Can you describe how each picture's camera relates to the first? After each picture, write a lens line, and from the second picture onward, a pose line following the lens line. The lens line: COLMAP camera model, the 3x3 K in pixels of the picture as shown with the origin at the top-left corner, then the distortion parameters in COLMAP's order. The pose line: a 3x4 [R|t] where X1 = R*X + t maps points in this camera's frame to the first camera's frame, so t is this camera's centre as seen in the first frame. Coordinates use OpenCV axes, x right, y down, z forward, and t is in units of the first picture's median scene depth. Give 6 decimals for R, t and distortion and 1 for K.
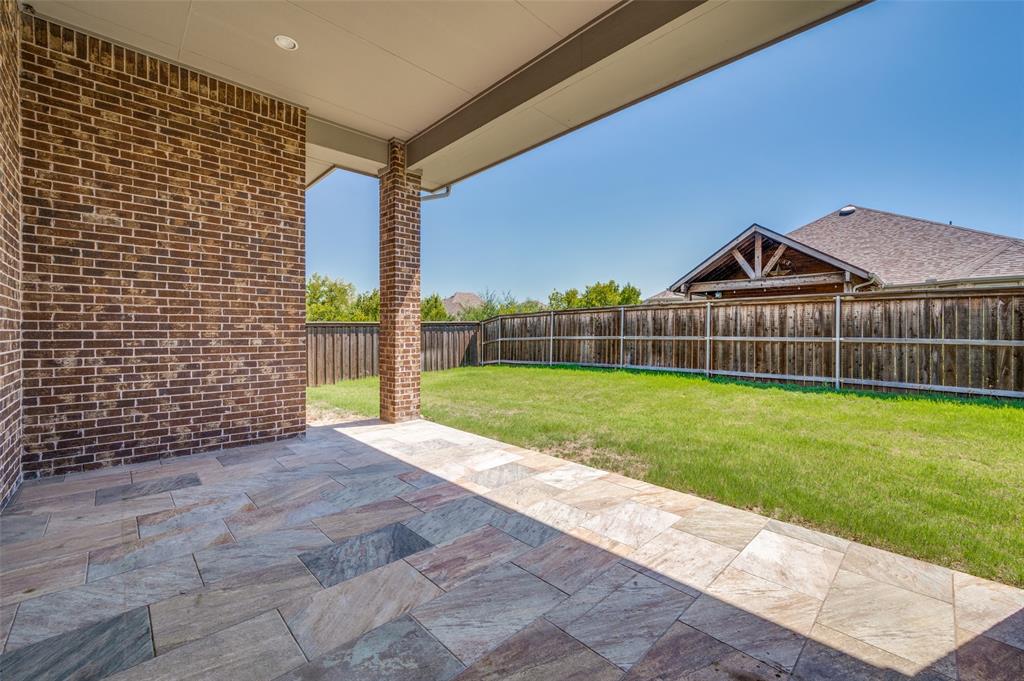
lens RADIAL K [[412.6, 0, 512.0], [0, 412.6, 340.5], [0, 0, 1]] dist [-0.000302, -0.000073]
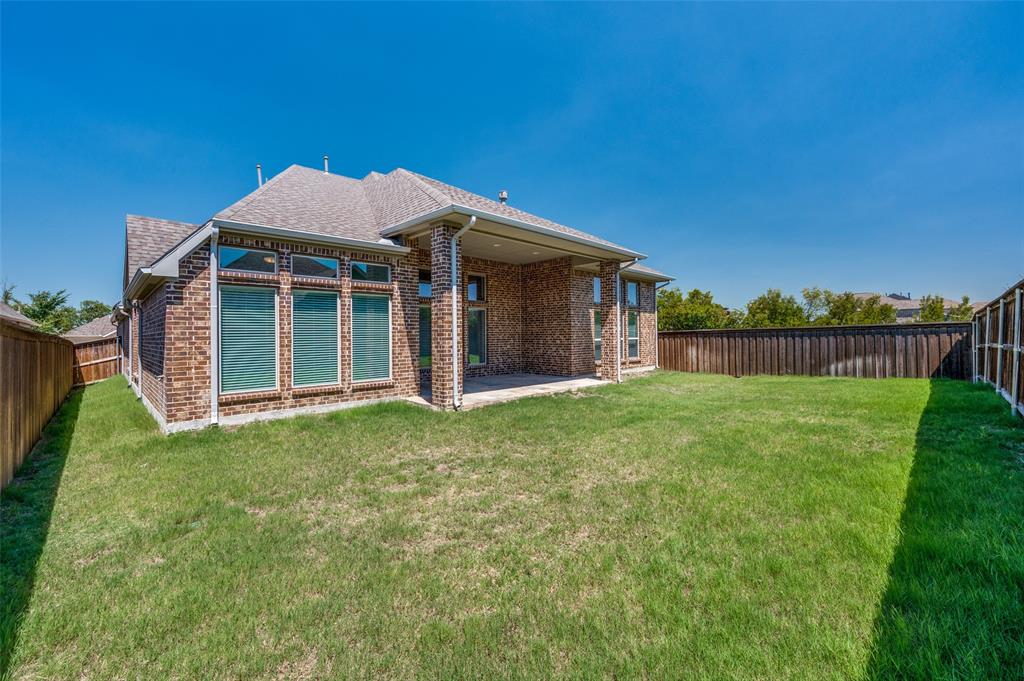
lens RADIAL K [[412.6, 0, 512.0], [0, 412.6, 340.5], [0, 0, 1]] dist [-0.000302, -0.000073]
pose [[0.029677, 0.013869, -0.999463, 0.836295], [-0.013155, 0.999823, 0.013483, -0.014626], [0.999473, 0.012748, 0.029854, 0.209232]]
